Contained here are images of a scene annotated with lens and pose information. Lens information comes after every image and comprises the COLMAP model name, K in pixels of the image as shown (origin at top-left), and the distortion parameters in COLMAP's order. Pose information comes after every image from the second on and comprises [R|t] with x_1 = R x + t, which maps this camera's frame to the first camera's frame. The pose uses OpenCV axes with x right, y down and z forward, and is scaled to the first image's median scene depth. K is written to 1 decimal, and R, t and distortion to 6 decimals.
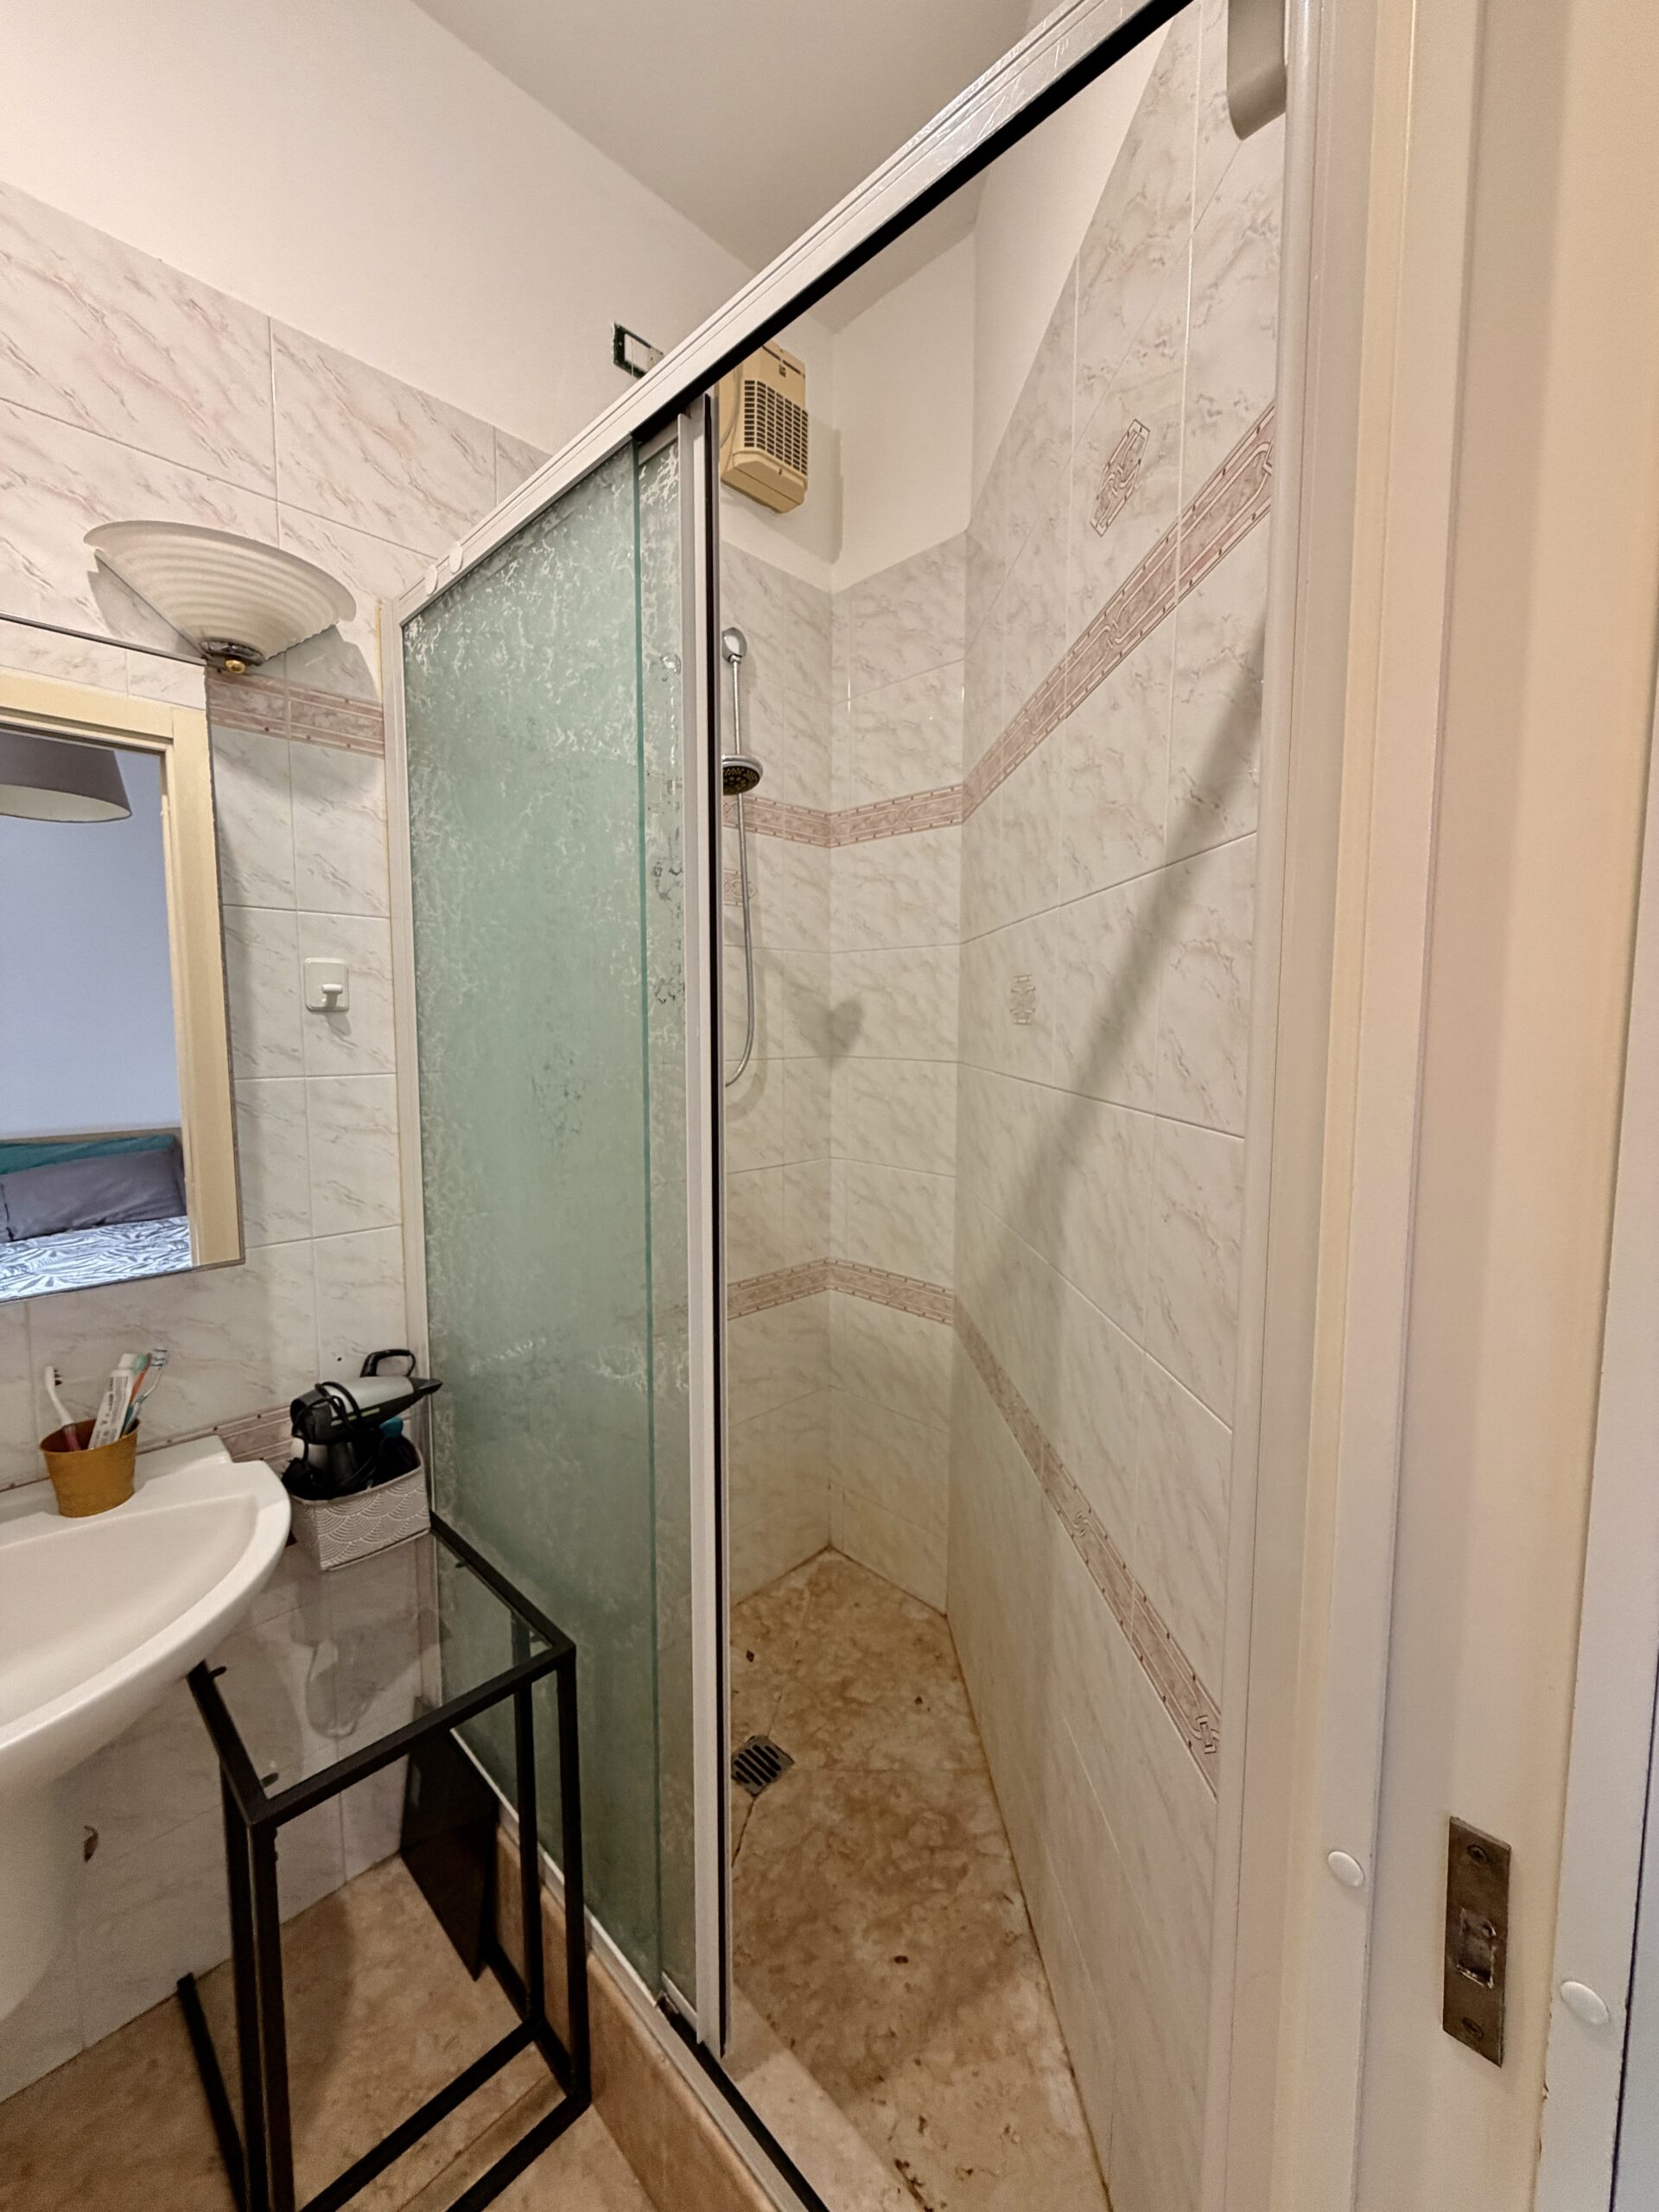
lens RADIAL K [[883.8, 0, 825.1], [0, 883.8, 1097.4], [0, 0, 1]] dist [-0.001727, -0.000020]
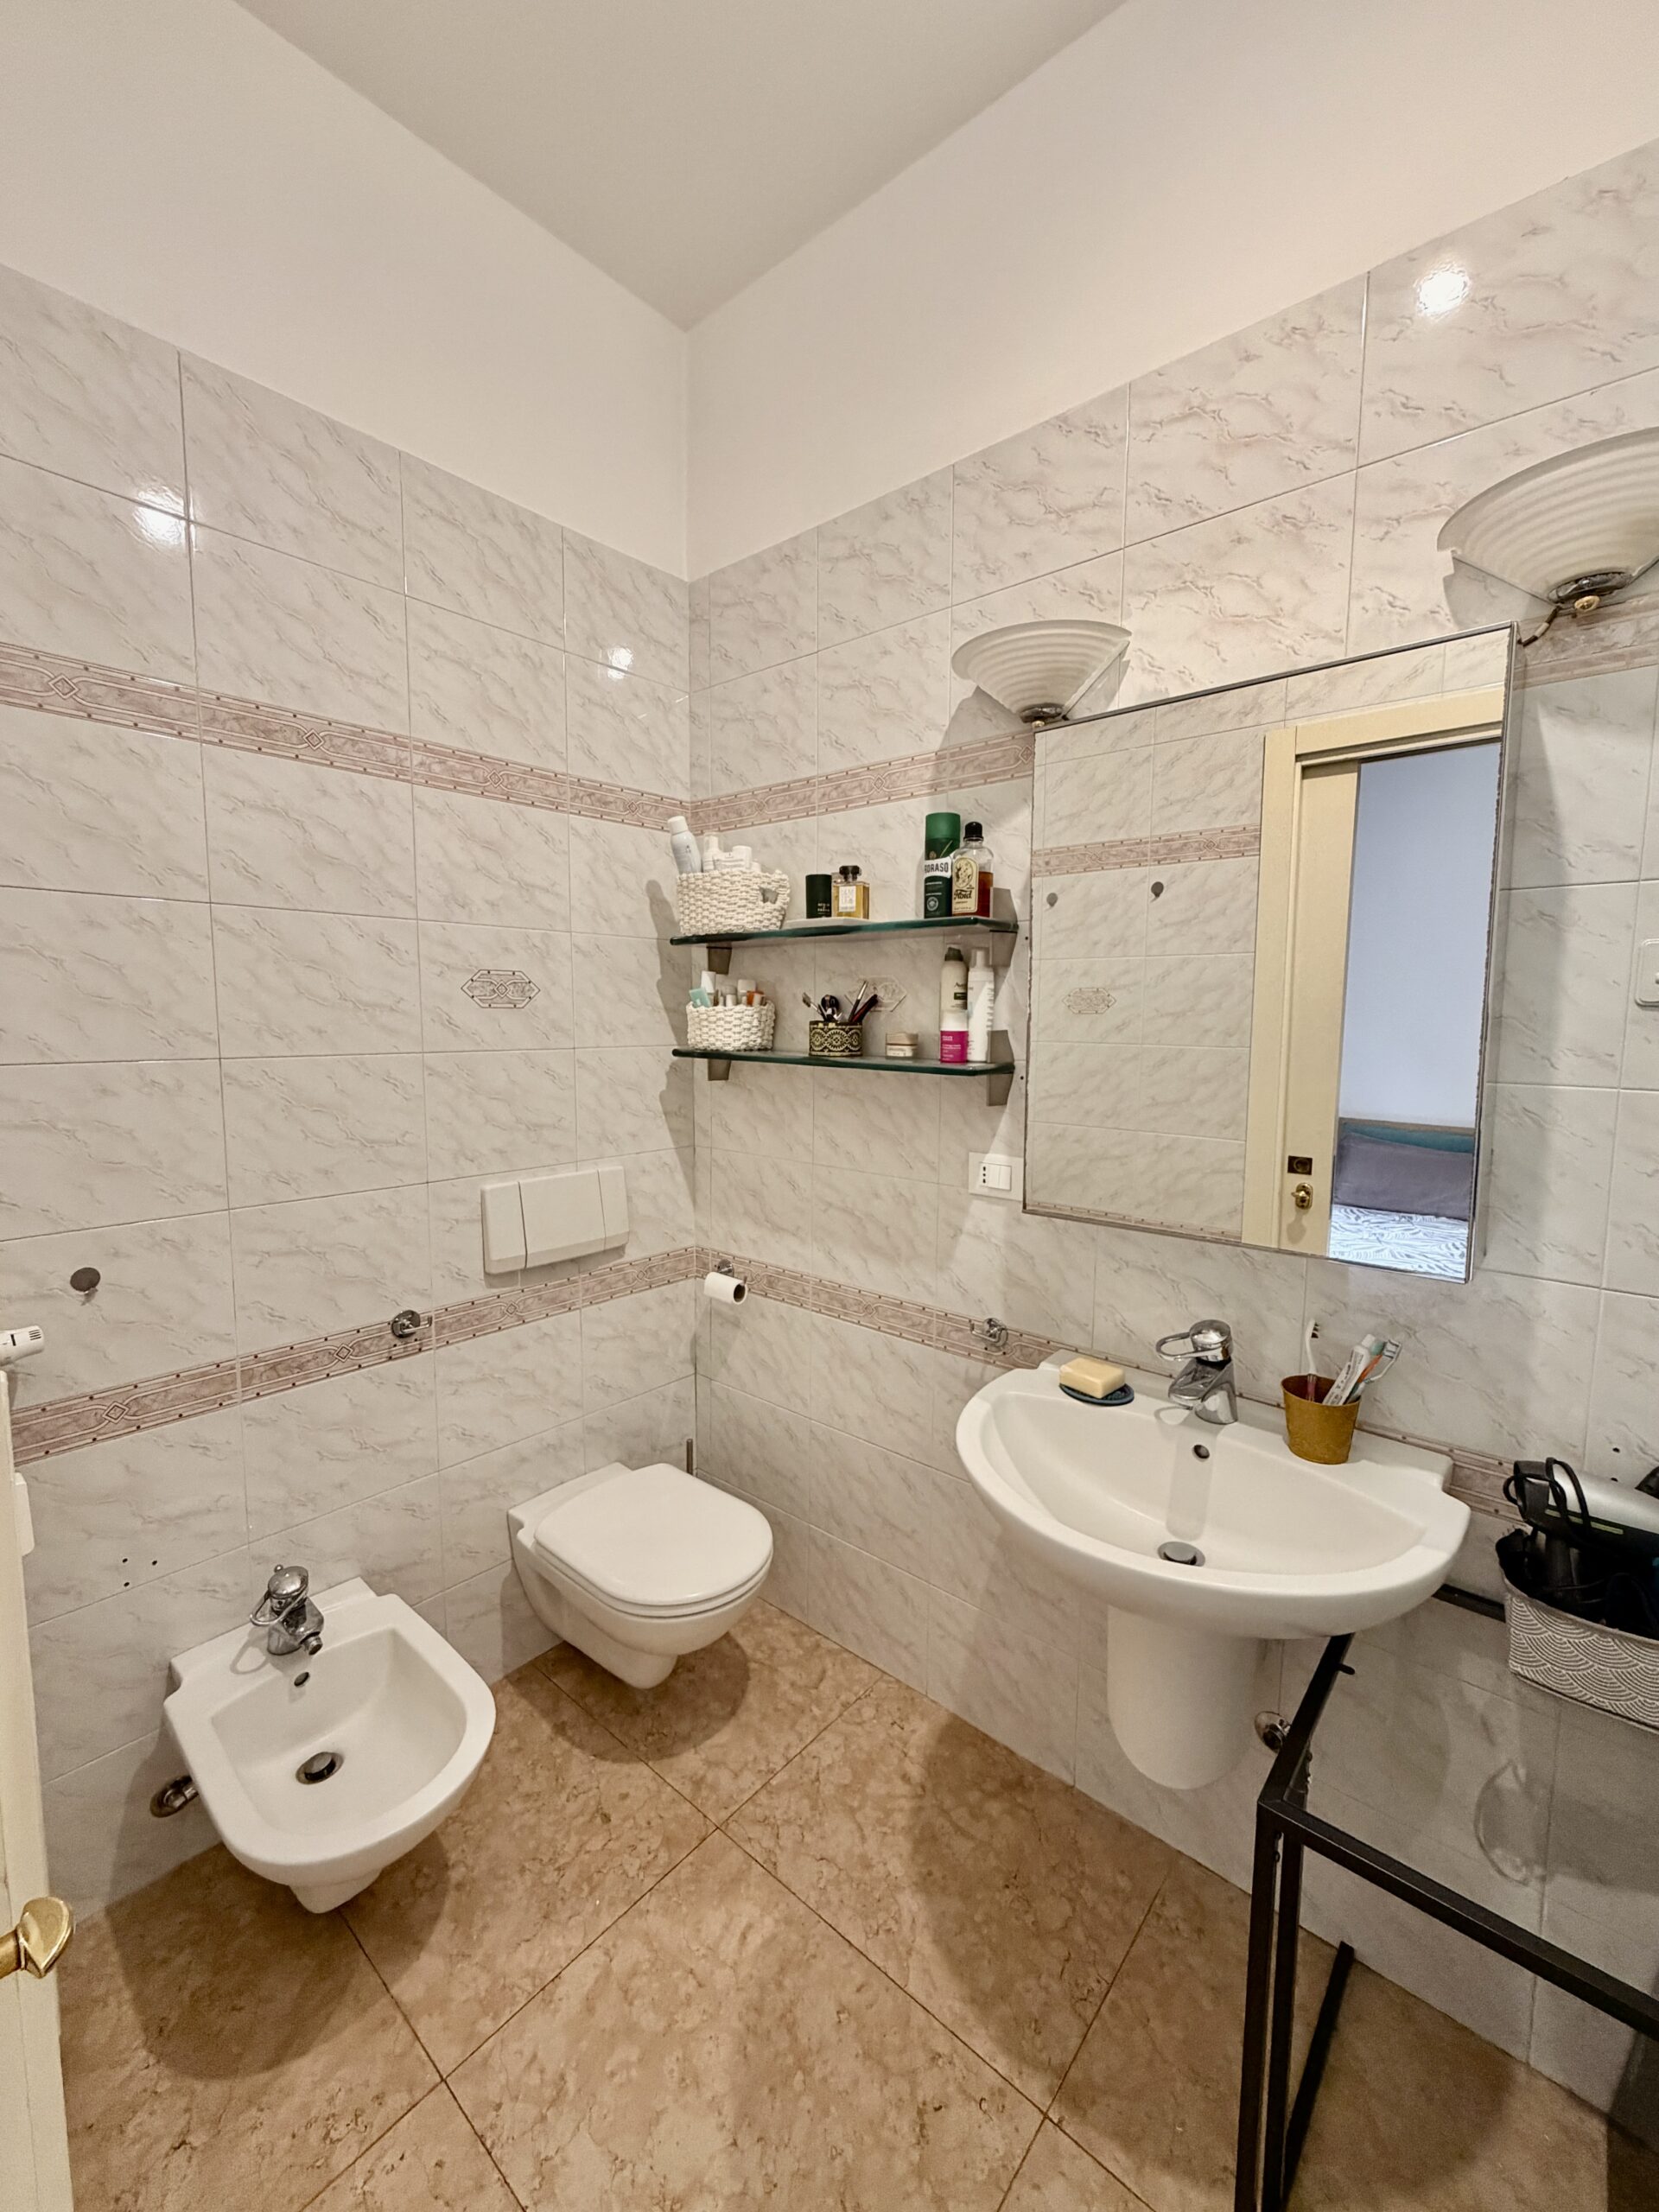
lens RADIAL K [[890.5, 0, 827.6], [0, 890.5, 1098.3], [0, 0, 1]] dist [-0.002833, 0.000352]
pose [[0.057164, 0.093911, -0.993938, 0.170719], [-0.094154, 0.991636, 0.088278, -0.017925], [0.993915, 0.088537, 0.065528, 0.231690]]
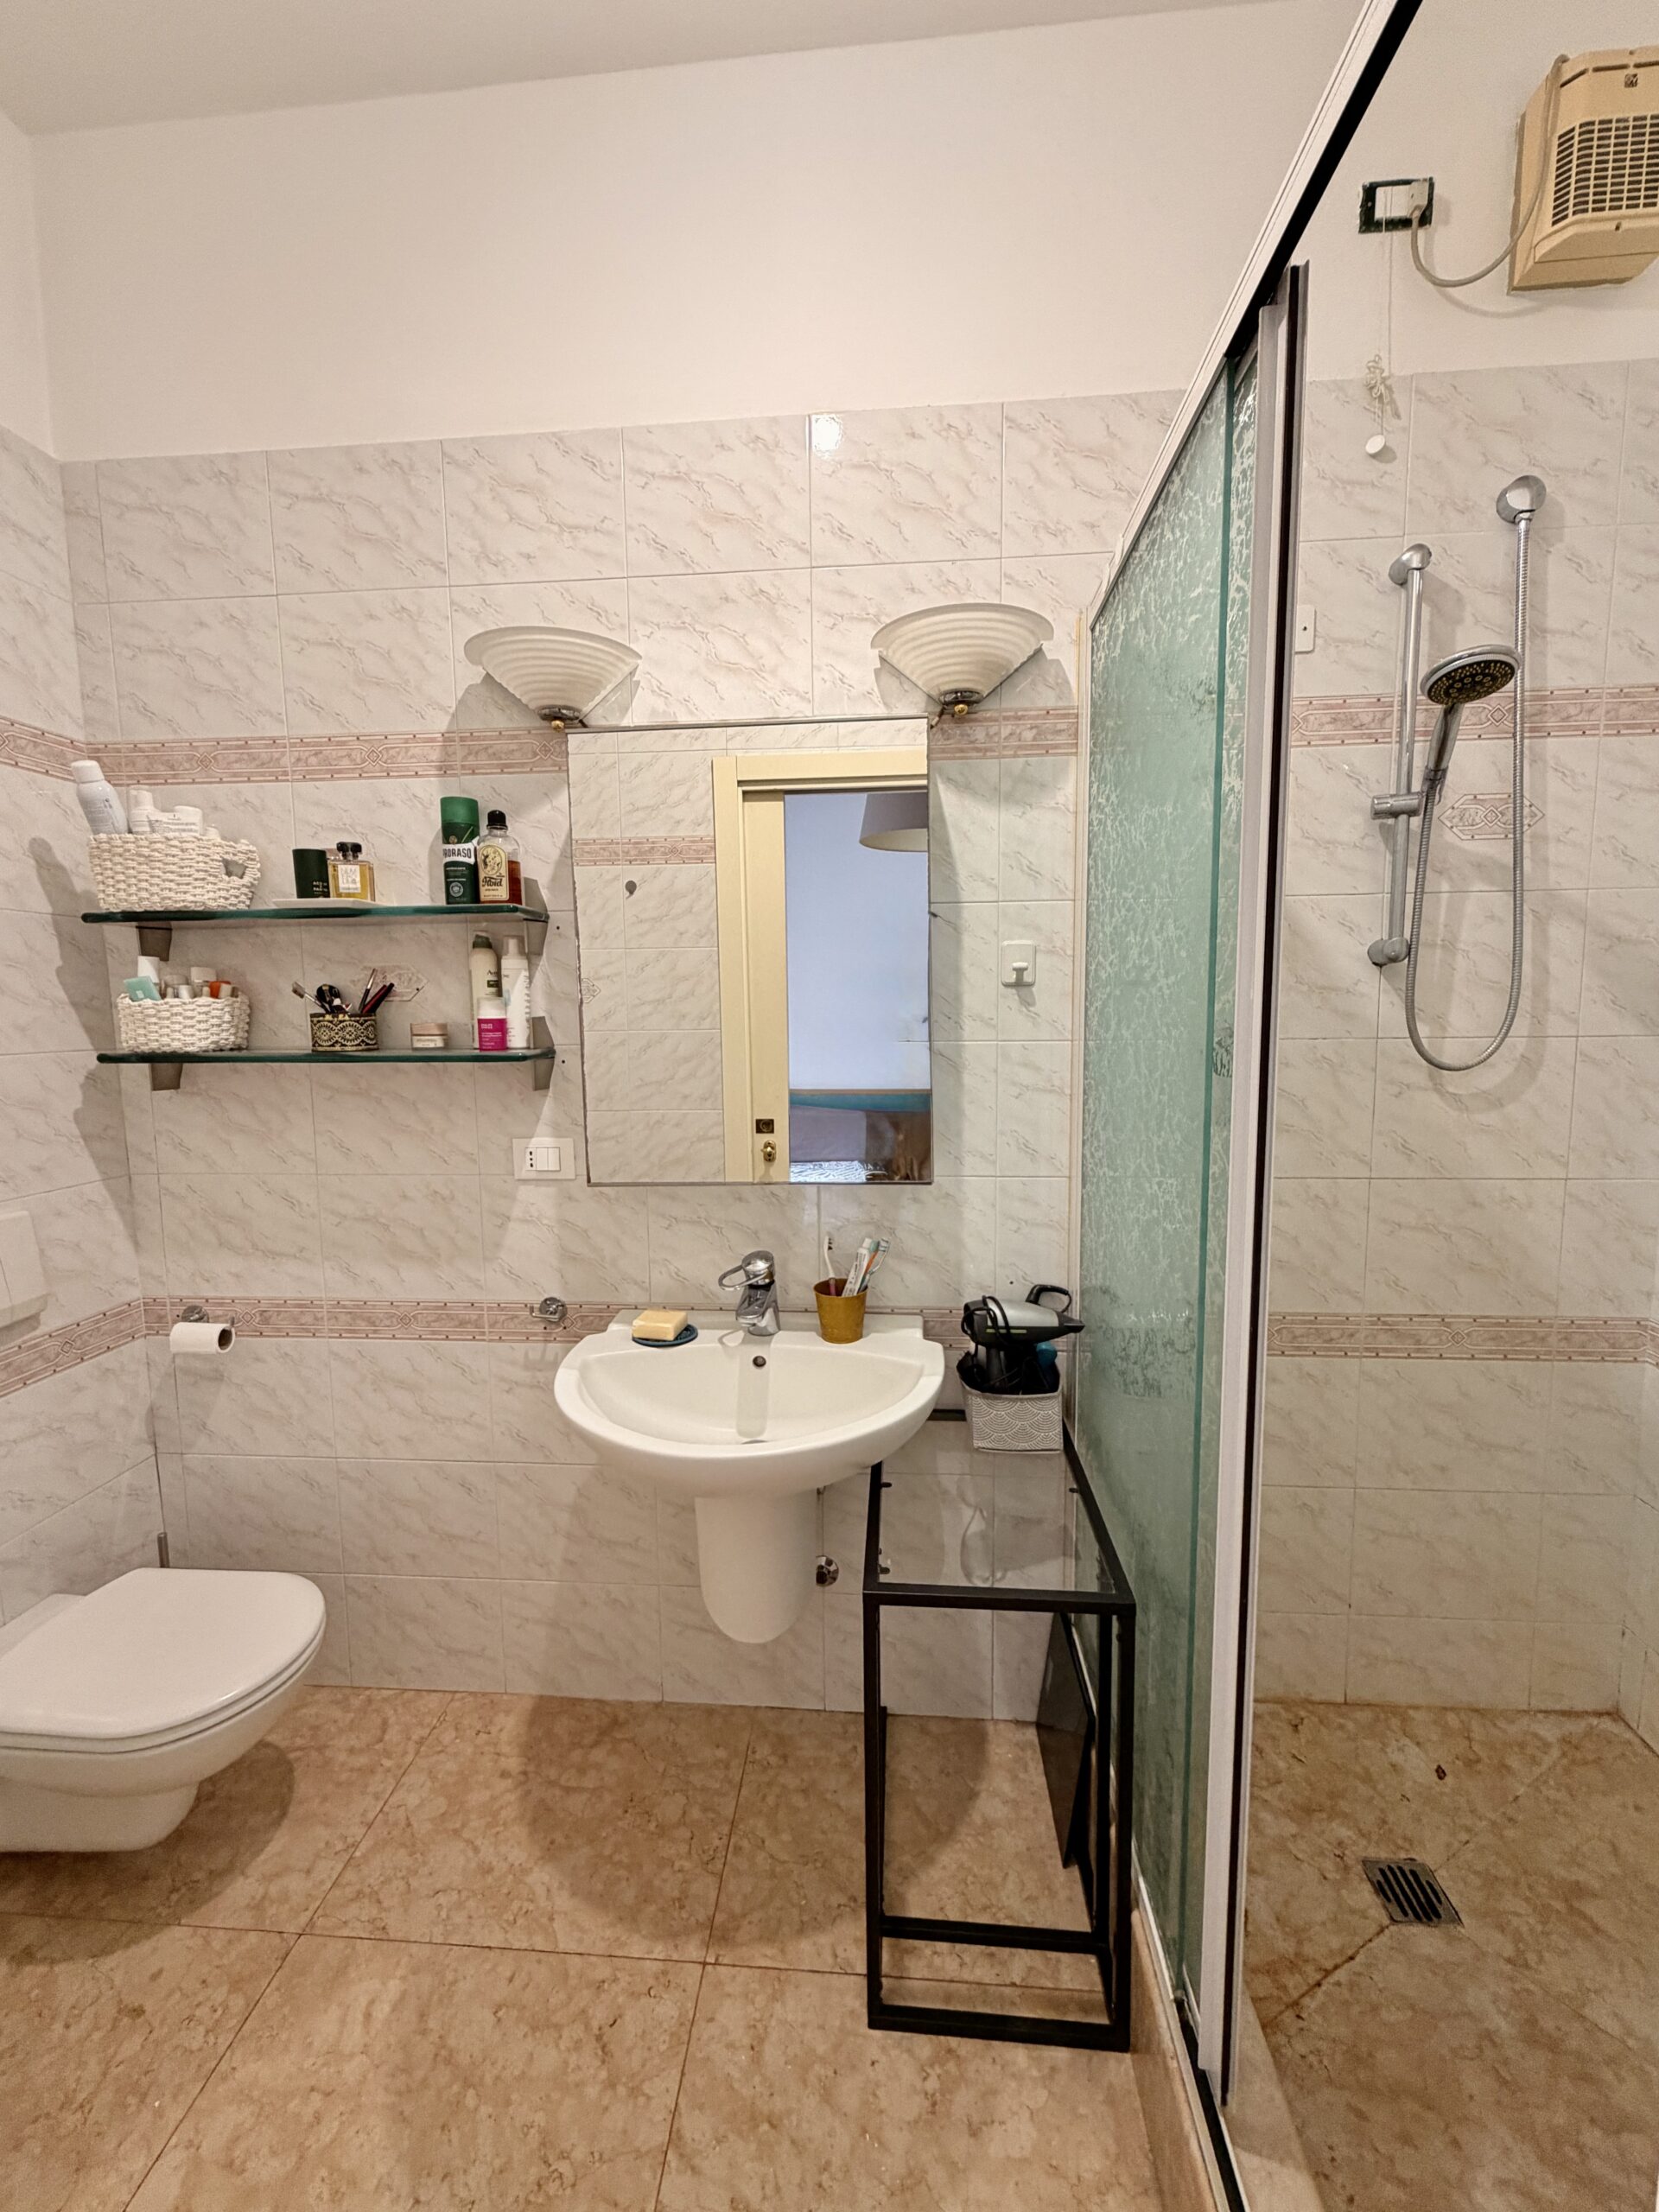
lens RADIAL K [[890.5, 0, 827.6], [0, 890.5, 1098.3], [0, 0, 1]] dist [-0.002833, 0.000352]
pose [[0.634685, 0.069375, -0.769651, 0.195674], [-0.052751, 0.997528, 0.046415, 0.009823], [0.770968, 0.011141, 0.636776, 0.055921]]
